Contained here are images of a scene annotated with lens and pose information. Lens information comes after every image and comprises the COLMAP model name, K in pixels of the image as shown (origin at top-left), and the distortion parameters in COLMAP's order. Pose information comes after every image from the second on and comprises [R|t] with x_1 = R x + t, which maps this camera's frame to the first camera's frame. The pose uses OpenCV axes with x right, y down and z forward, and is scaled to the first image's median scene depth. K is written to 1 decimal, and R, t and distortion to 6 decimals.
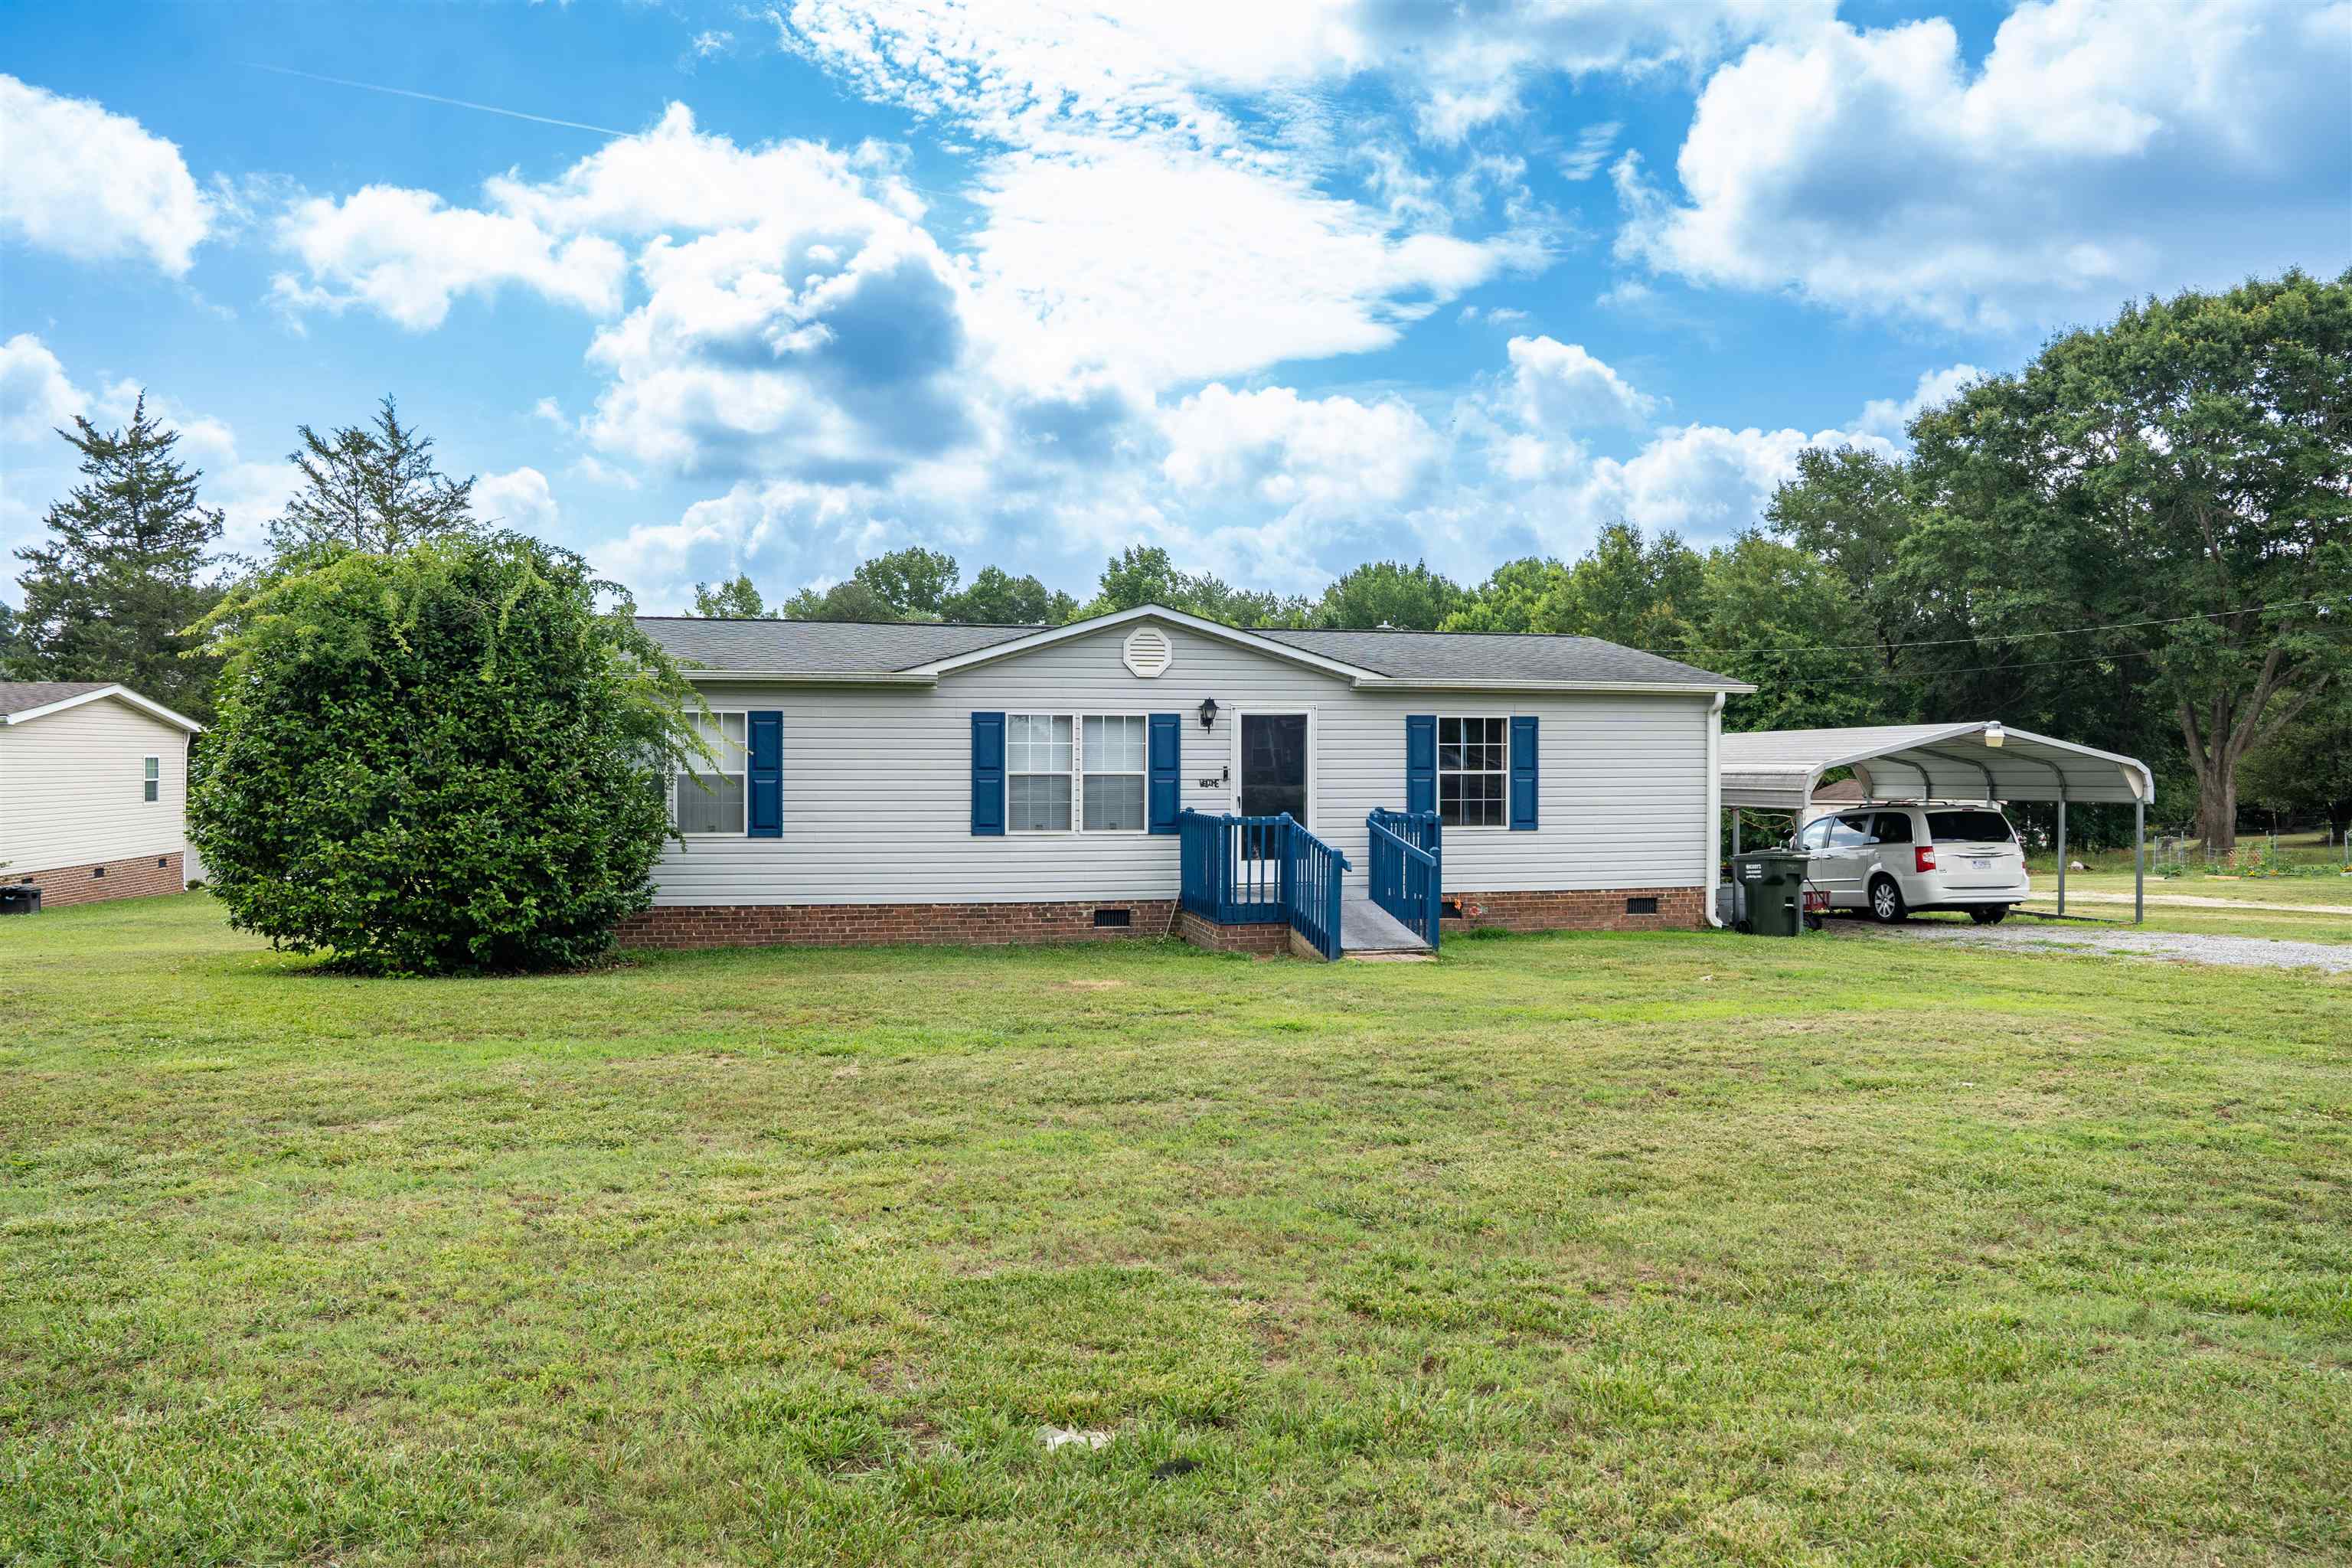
lens RADIAL K [[1664.8, 0, 1196.6], [0, 1664.8, 780.5], [0, 0, 1]] dist [-0.139934, 0.136178]
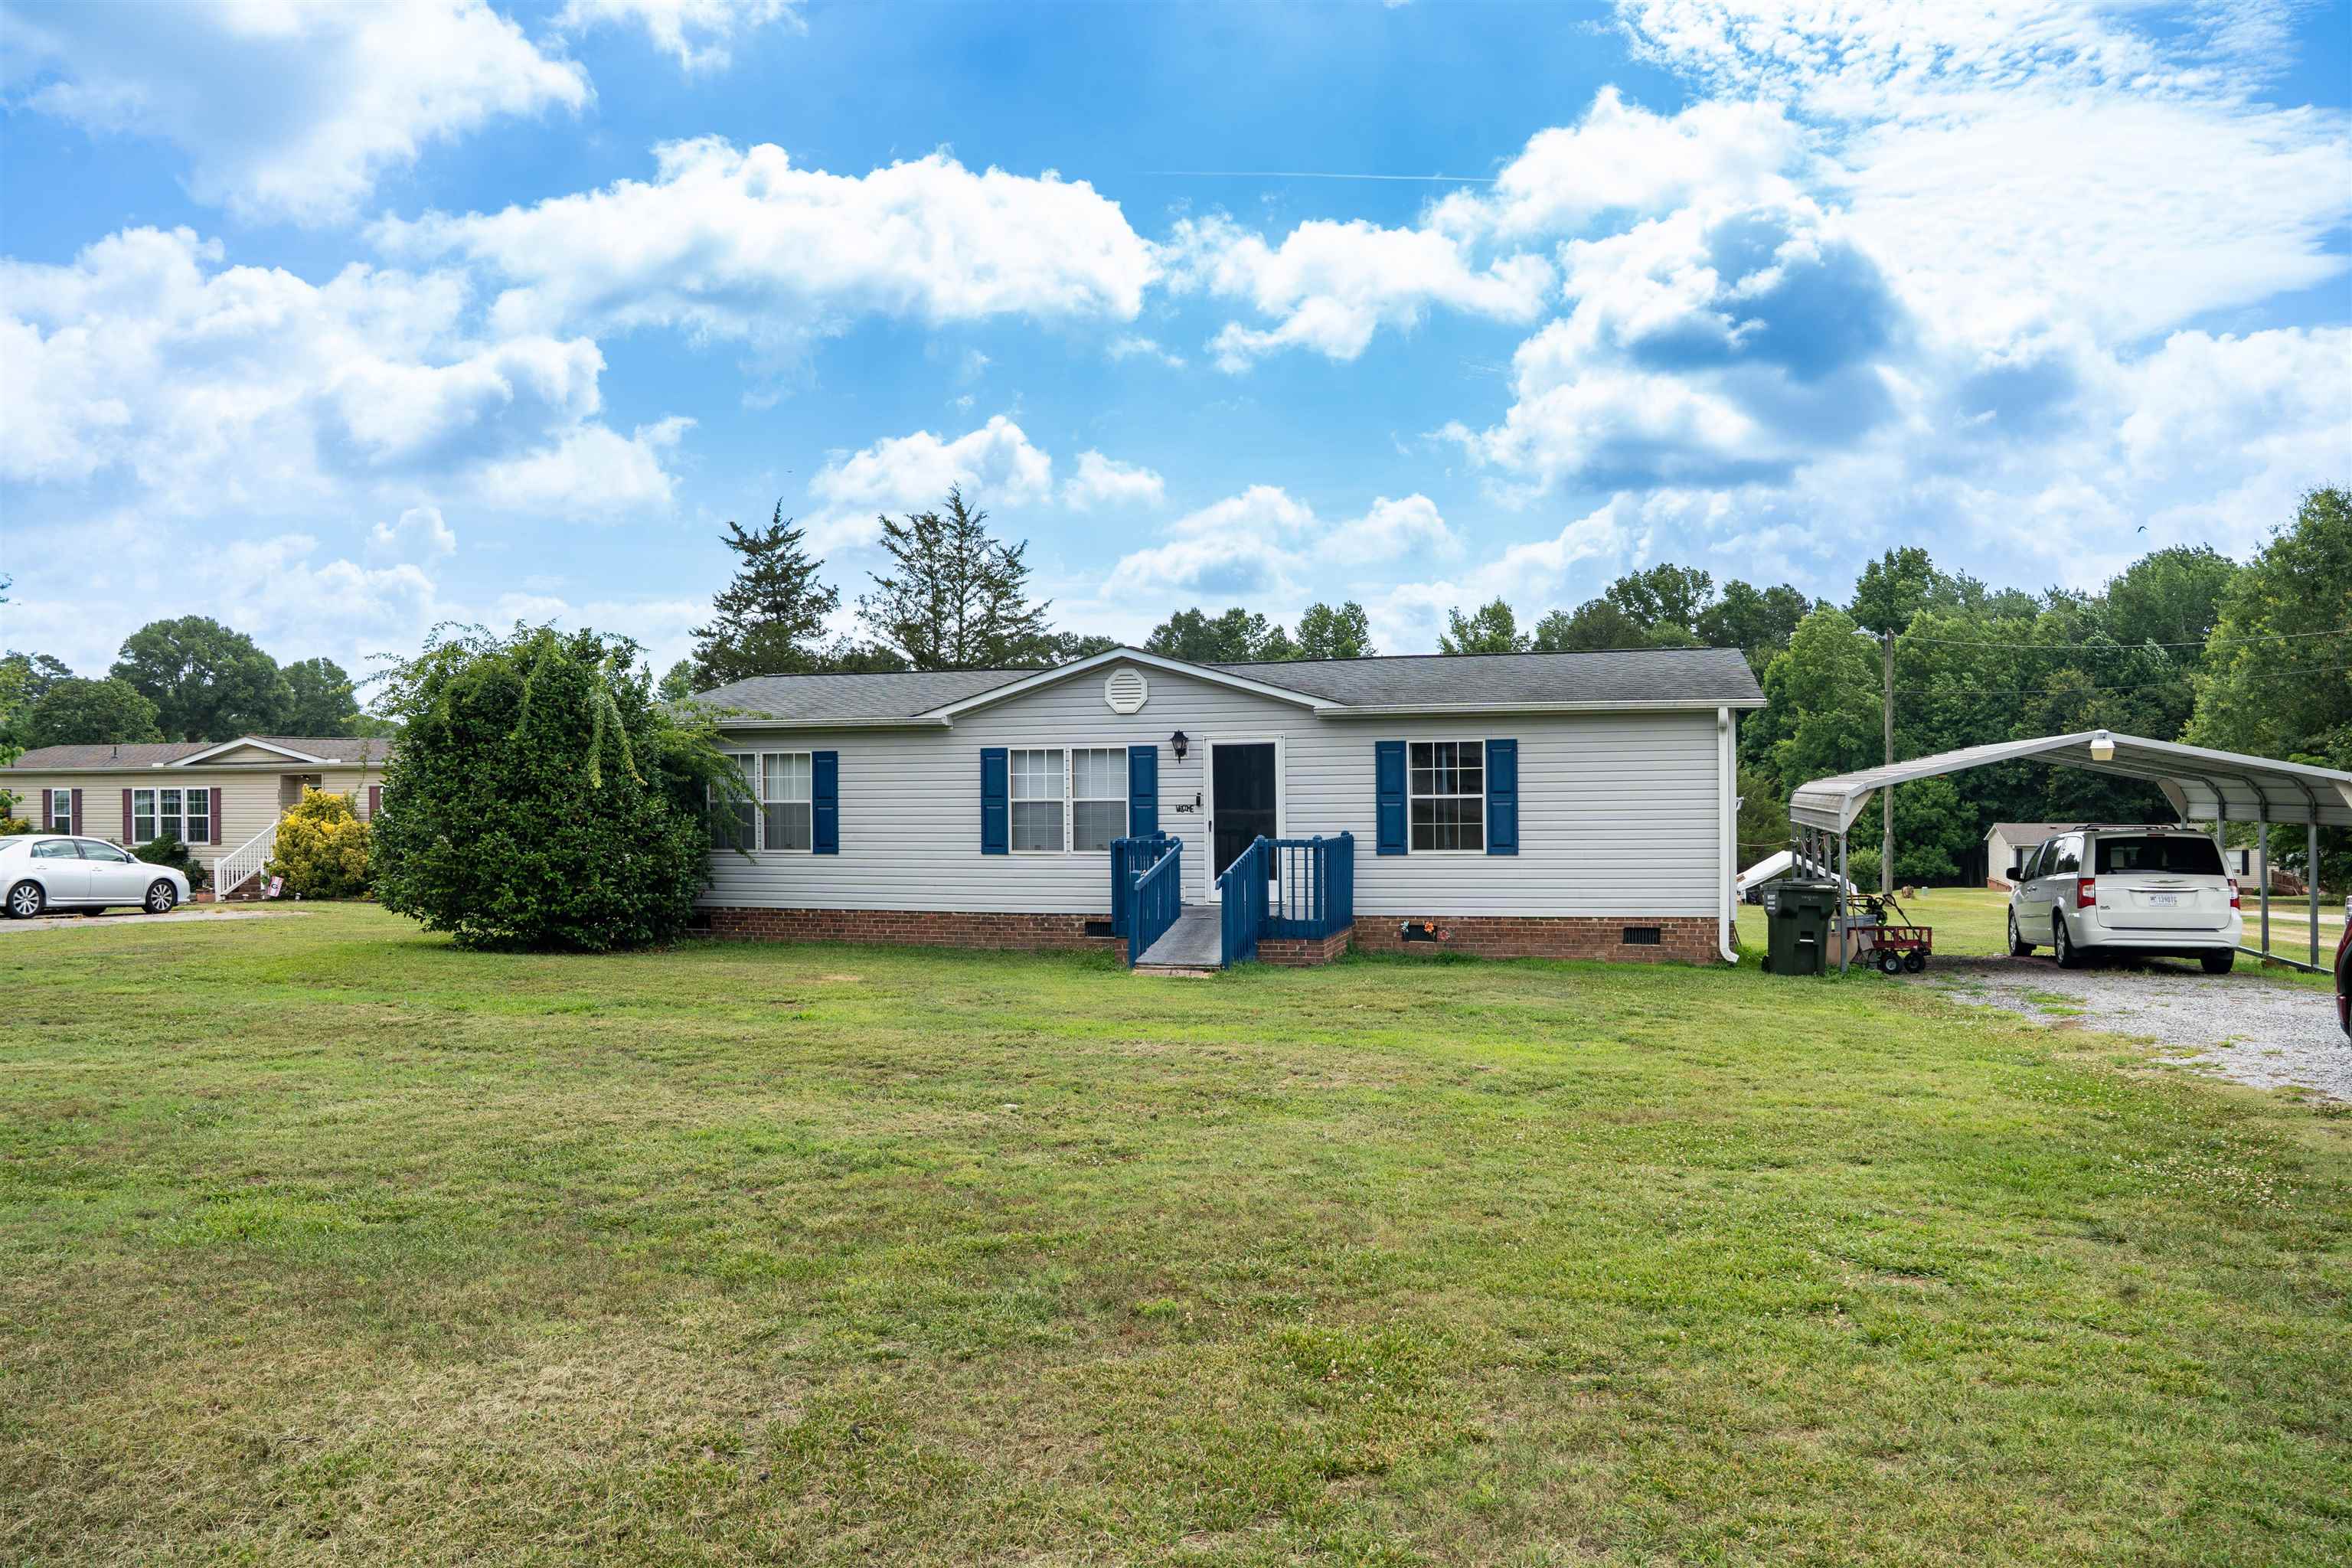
lens RADIAL K [[1664.8, 0, 1196.6], [0, 1664.8, 780.5], [0, 0, 1]] dist [-0.139934, 0.136178]
pose [[0.873732, -0.011157, -0.486280, 0.529963], [0.006073, 0.999909, -0.012030, -0.003505], [0.486370, 0.007558, 0.873720, 0.050711]]
